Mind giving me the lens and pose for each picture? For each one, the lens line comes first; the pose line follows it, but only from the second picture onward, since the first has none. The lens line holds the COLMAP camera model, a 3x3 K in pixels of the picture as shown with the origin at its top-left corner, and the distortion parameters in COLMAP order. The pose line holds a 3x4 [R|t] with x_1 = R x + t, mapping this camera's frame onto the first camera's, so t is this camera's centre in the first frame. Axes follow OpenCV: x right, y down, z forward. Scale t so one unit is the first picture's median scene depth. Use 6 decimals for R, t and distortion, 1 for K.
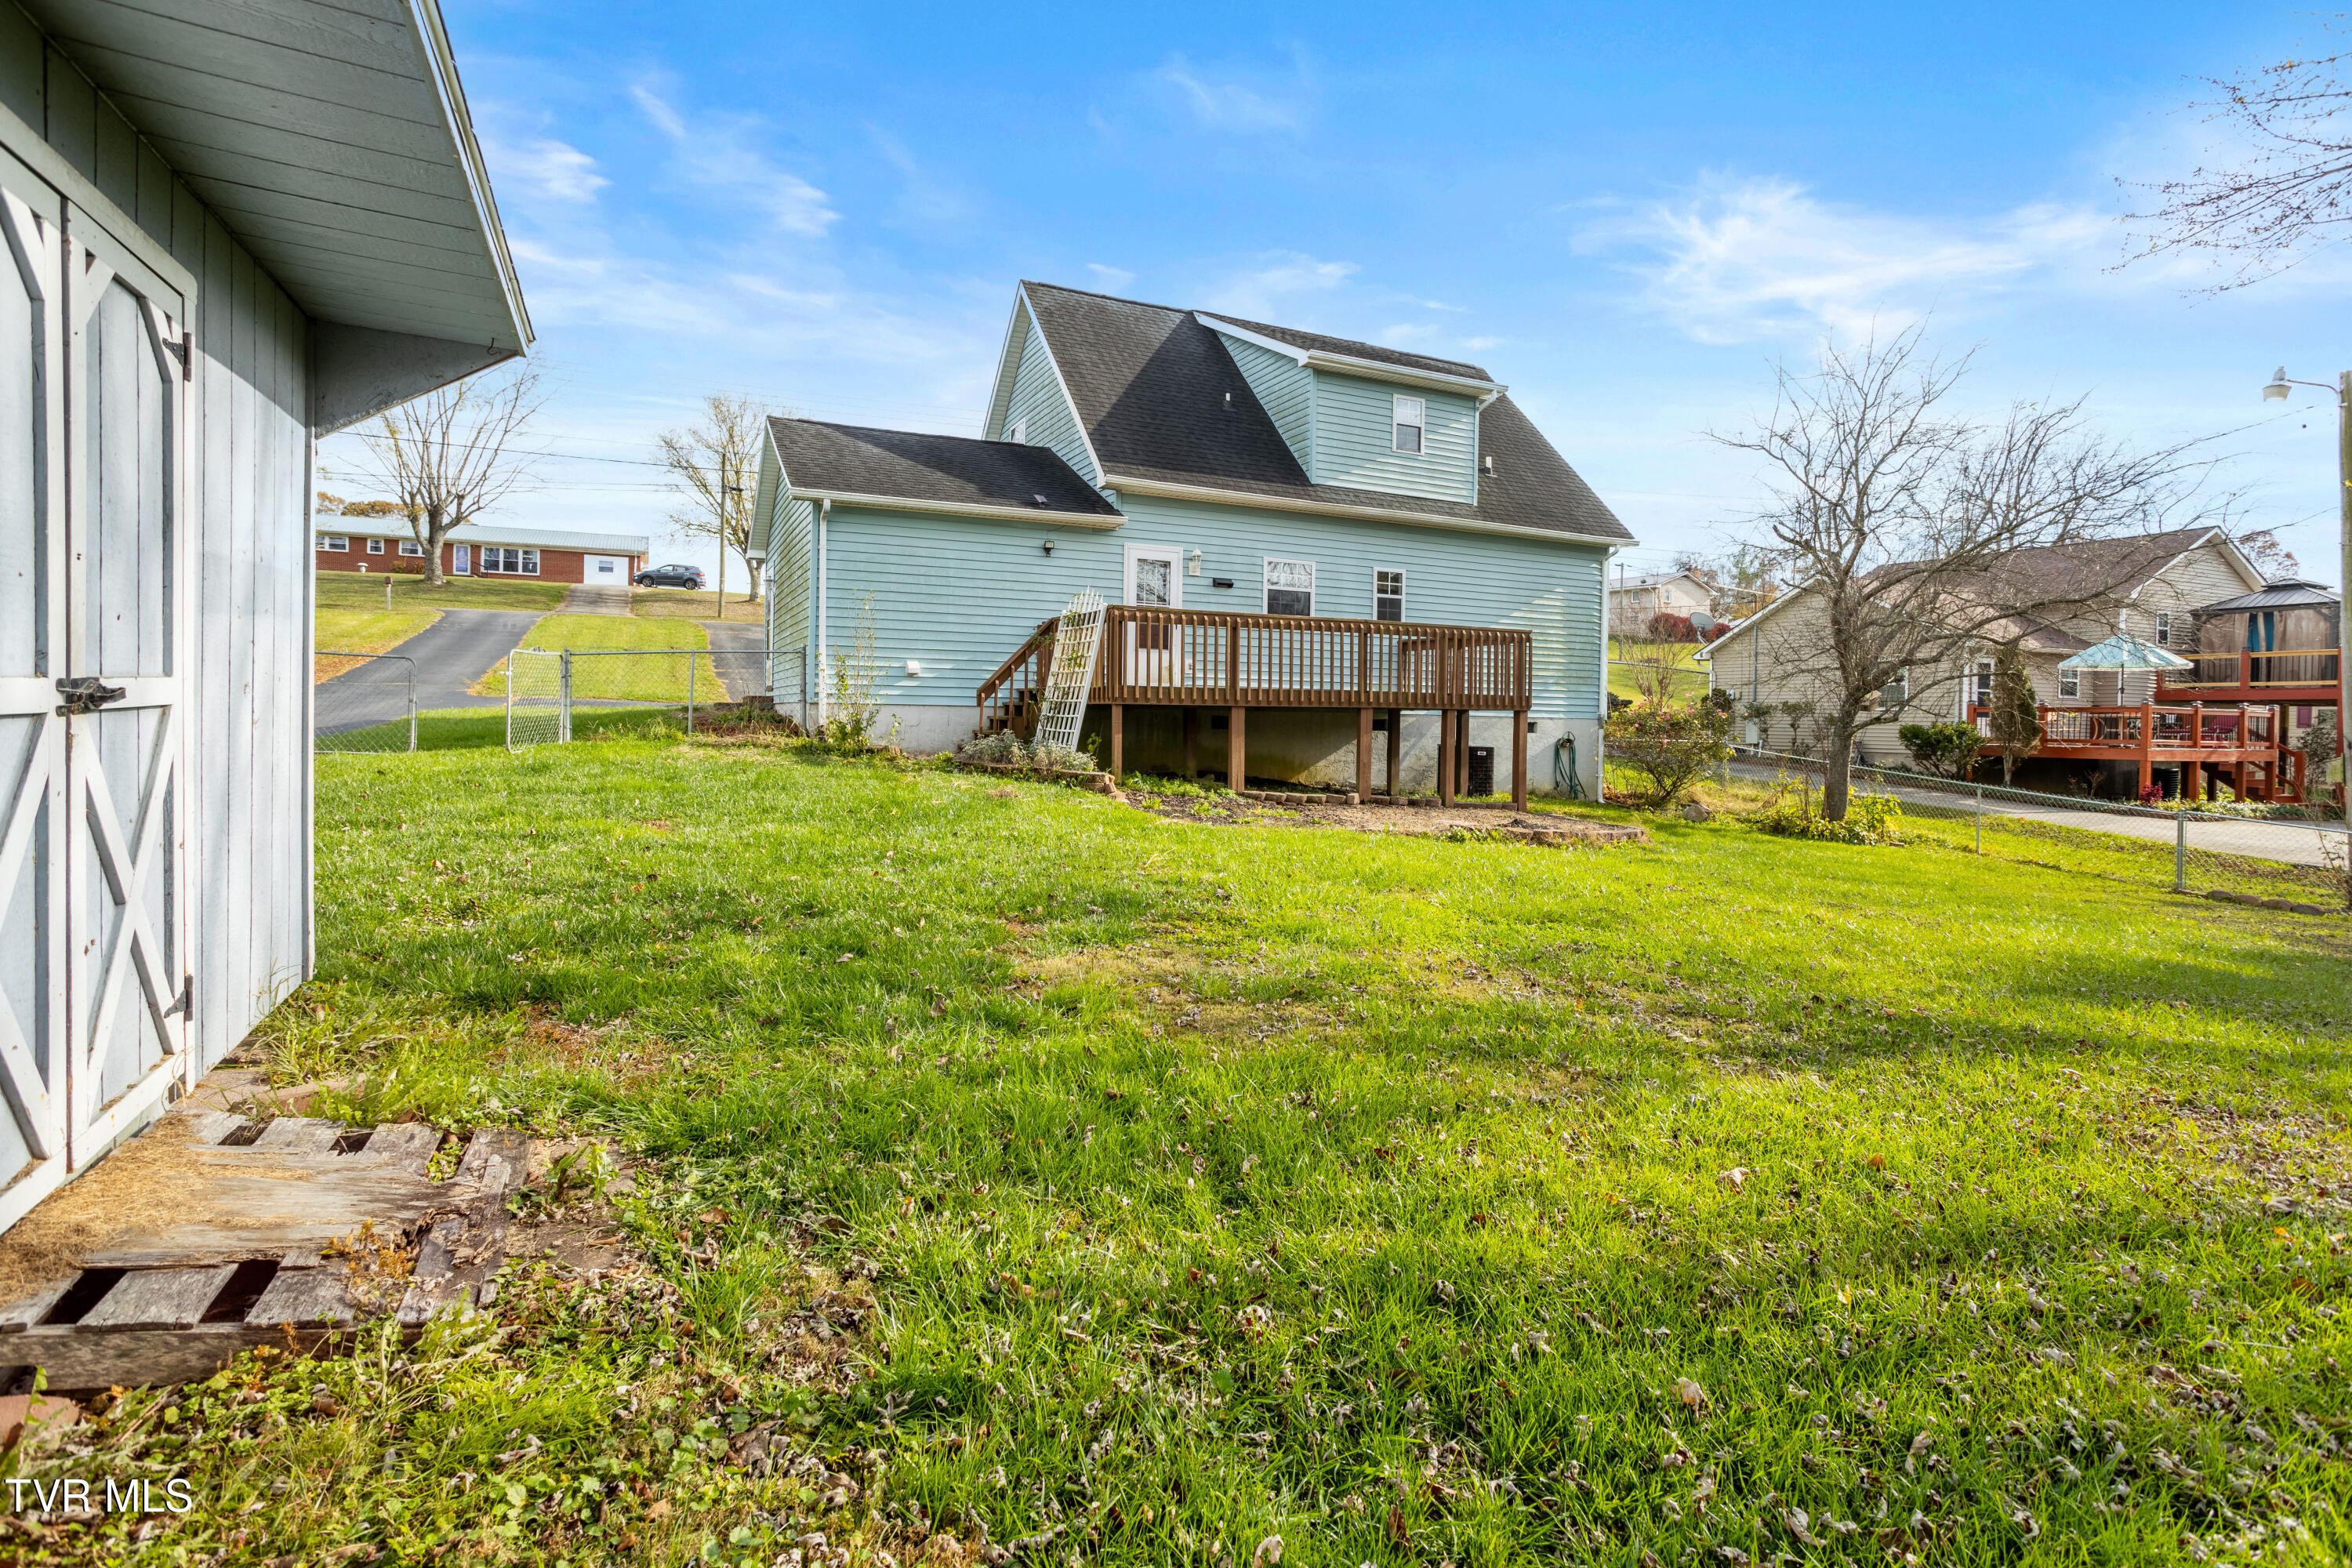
lens RADIAL K [[1150.3, 0, 1179.9], [0, 1150.3, 751.5], [0, 0, 1]] dist [-0.049139, 0.031369]
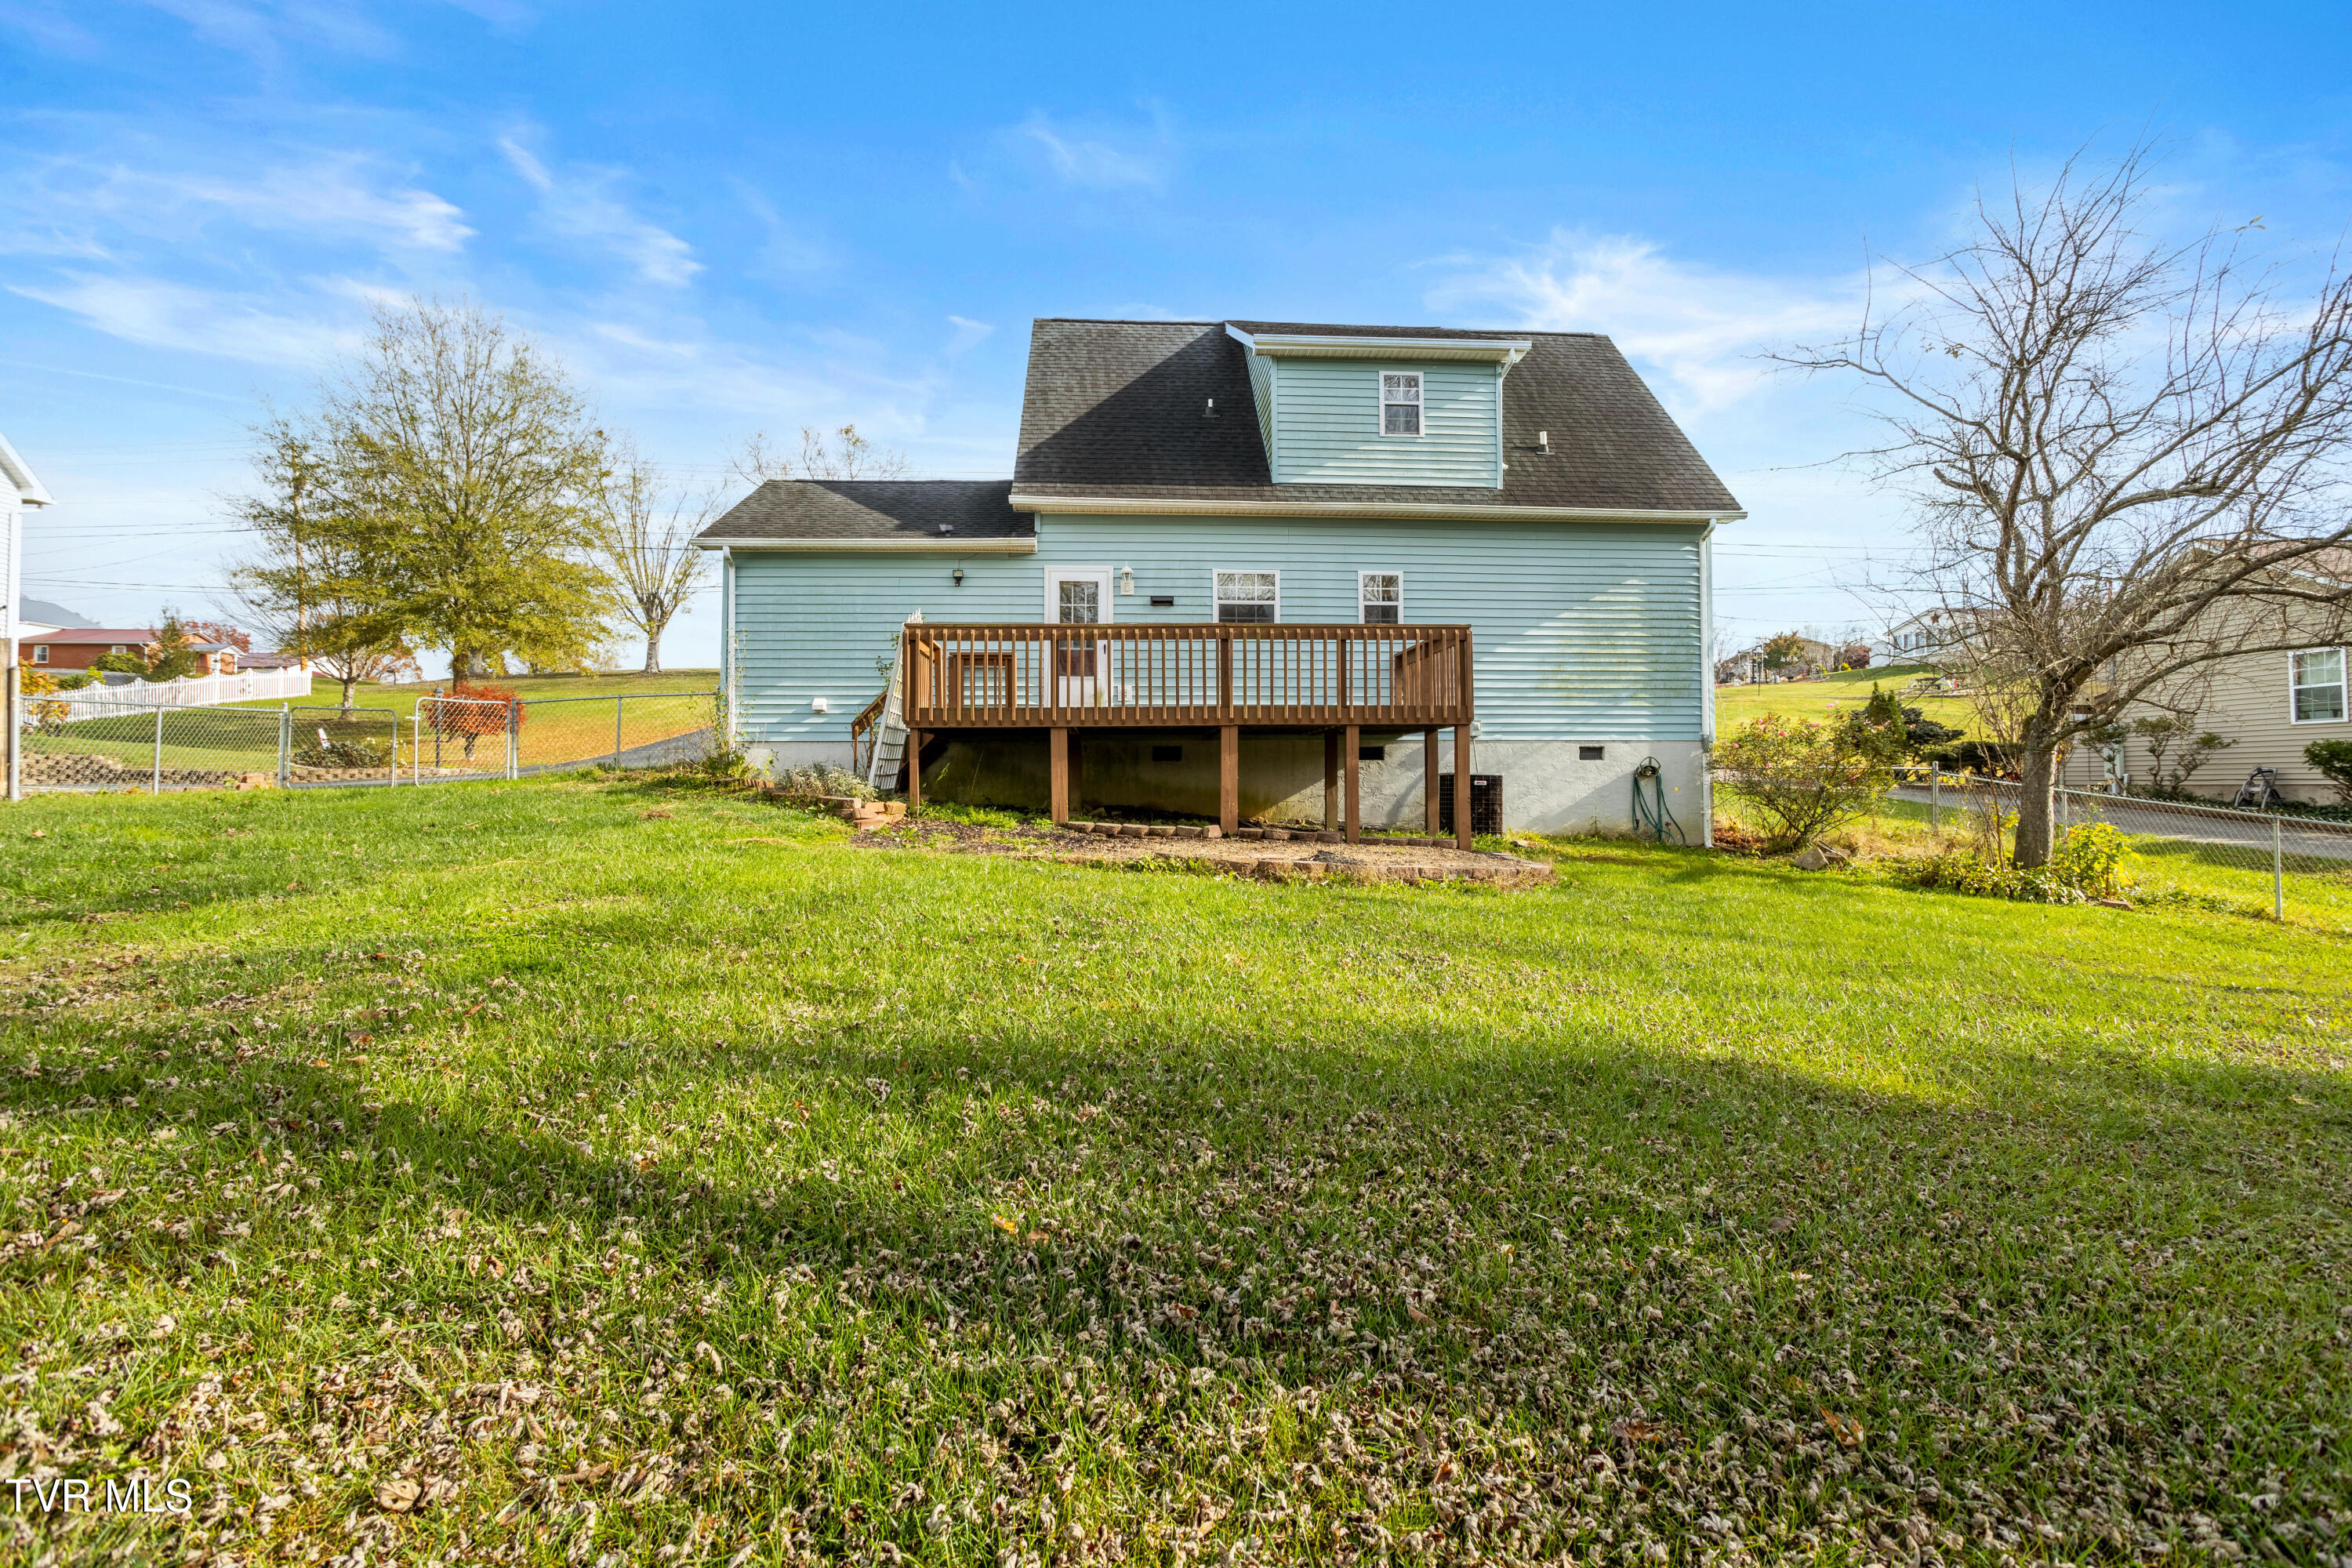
lens RADIAL K [[1150.3, 0, 1179.9], [0, 1150.3, 751.5], [0, 0, 1]] dist [-0.049139, 0.031369]
pose [[0.927953, -0.030962, -0.371409, 0.360813], [0.008580, 0.998054, -0.061764, 0.027327], [0.372598, 0.054128, 0.926413, 0.156400]]
